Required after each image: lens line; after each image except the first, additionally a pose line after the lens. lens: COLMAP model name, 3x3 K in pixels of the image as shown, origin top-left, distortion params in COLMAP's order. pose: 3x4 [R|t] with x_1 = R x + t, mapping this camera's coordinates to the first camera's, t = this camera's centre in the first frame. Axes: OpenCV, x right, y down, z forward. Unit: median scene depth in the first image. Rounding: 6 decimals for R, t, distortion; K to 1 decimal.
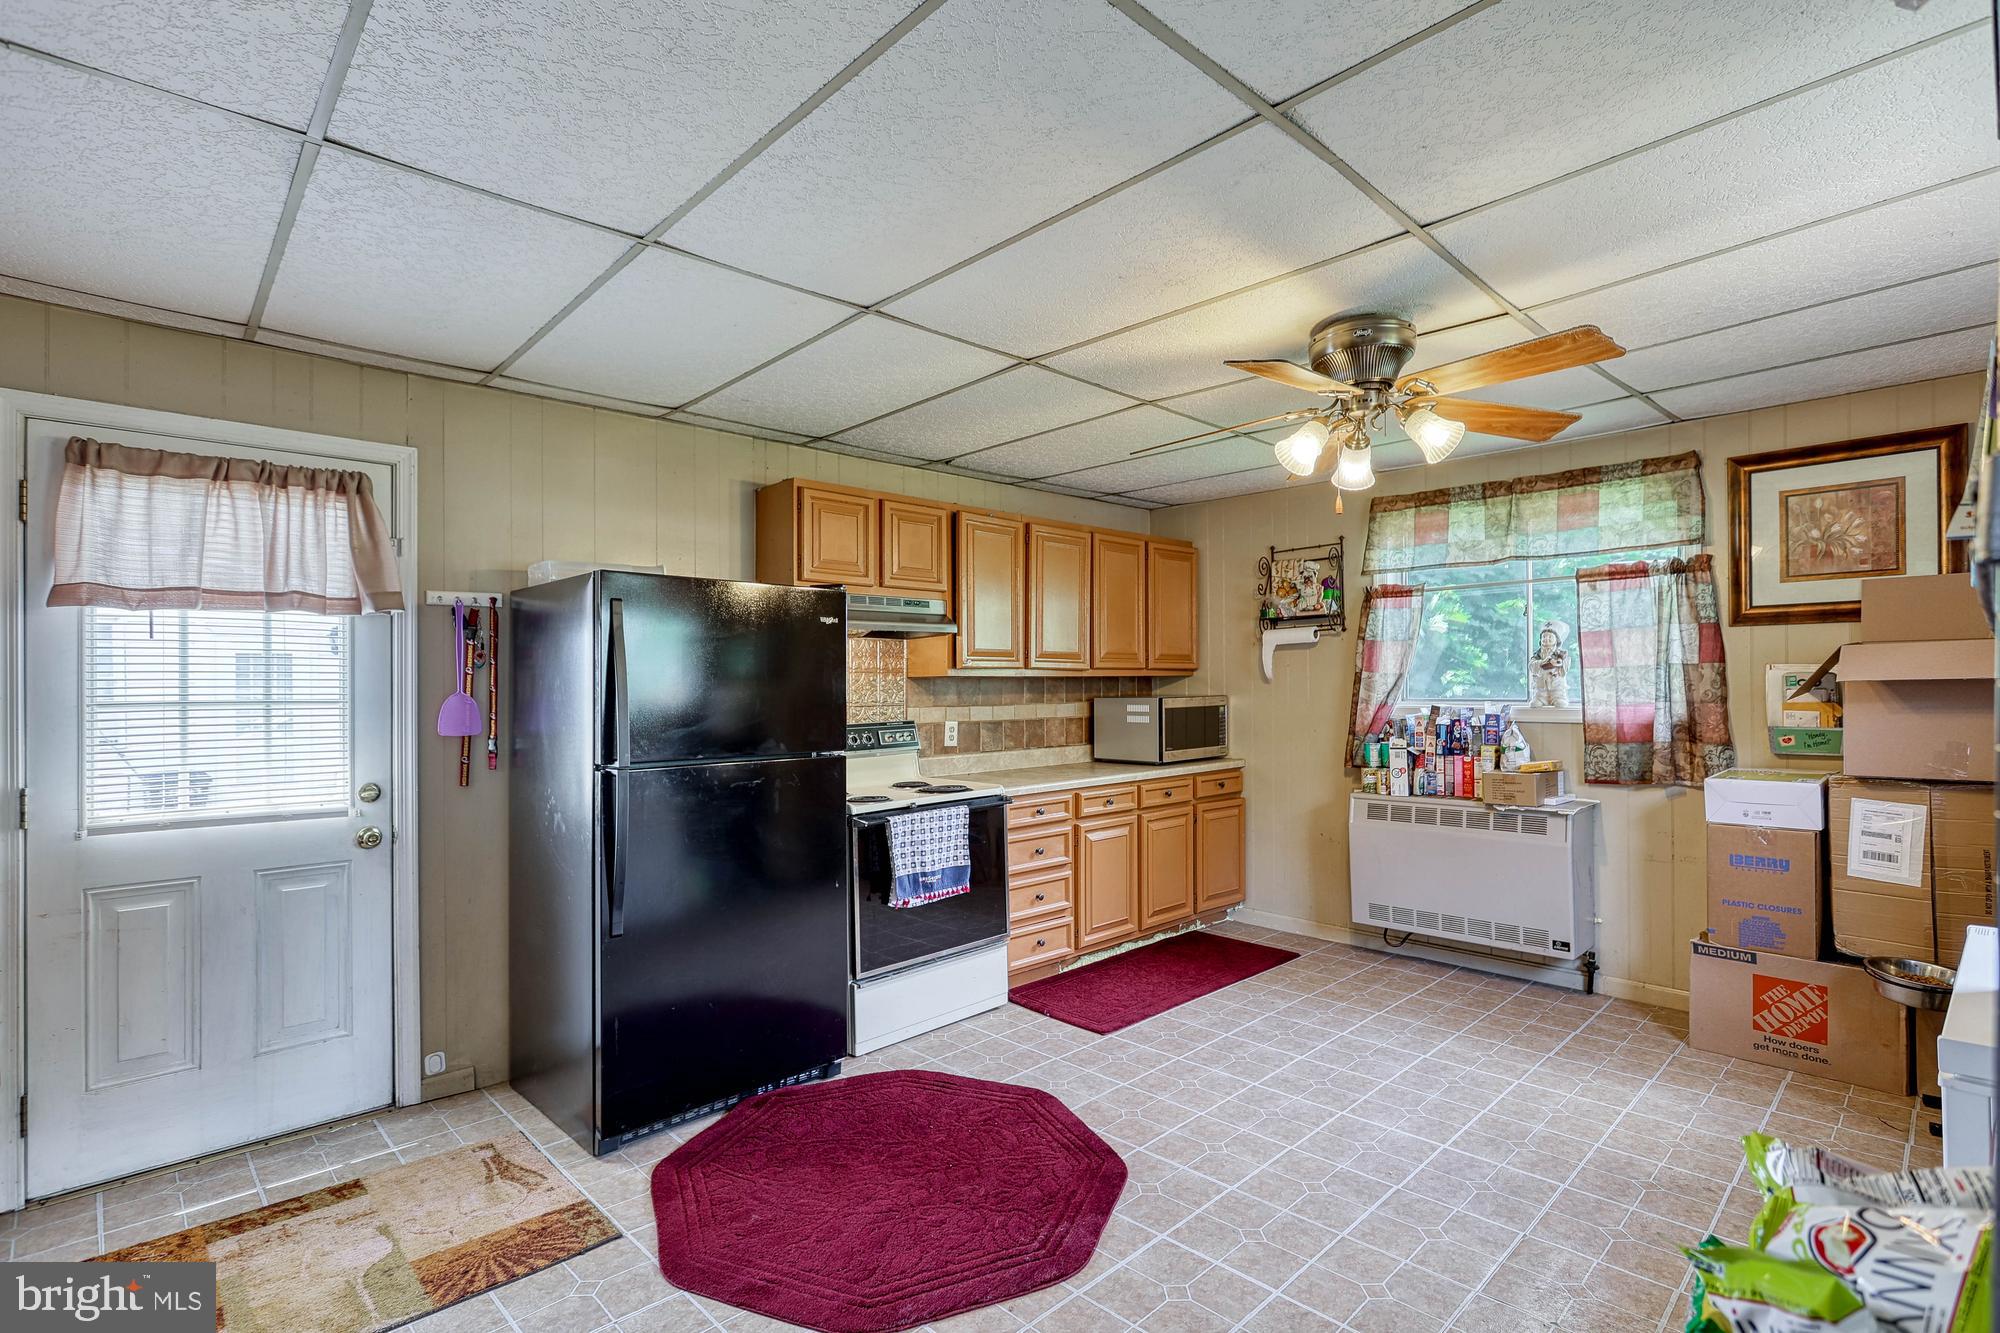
lens RADIAL K [[947.0, 0, 1005.7], [0, 947.0, 679.2], [0, 0, 1]] dist [0.001854, 0.001799]
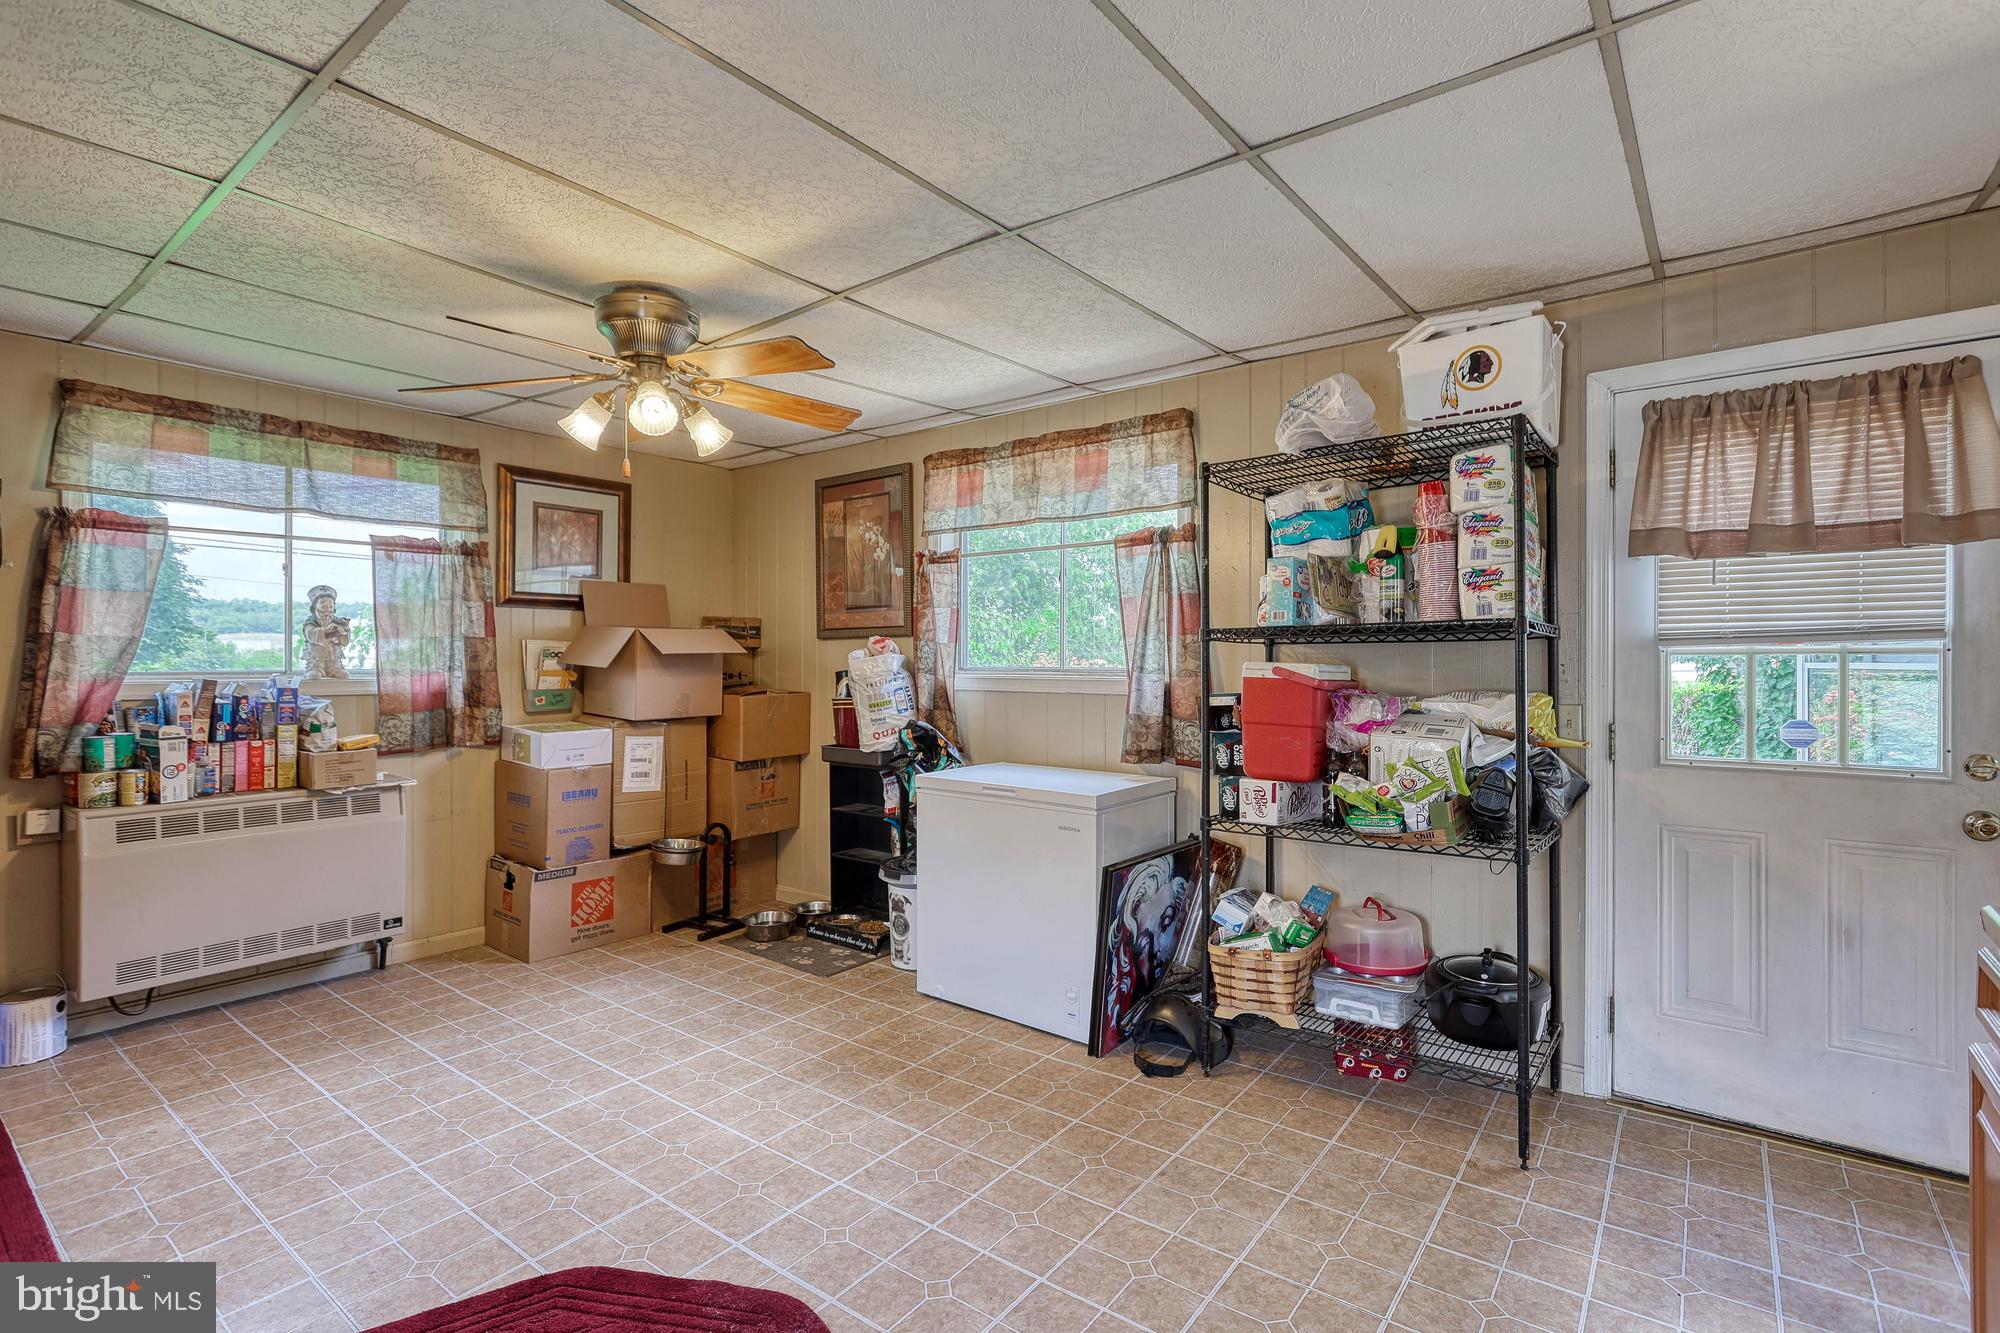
lens RADIAL K [[952.5, 0, 998.9], [0, 952.5, 661.9], [0, 0, 1]] dist [0.002020, 0.000870]
pose [[-0.144680, 0.003965, 0.989470, -0.474565], [-0.007282, 0.999961, -0.005072, 0.013865], [-0.989452, -0.007939, -0.144646, 0.530637]]
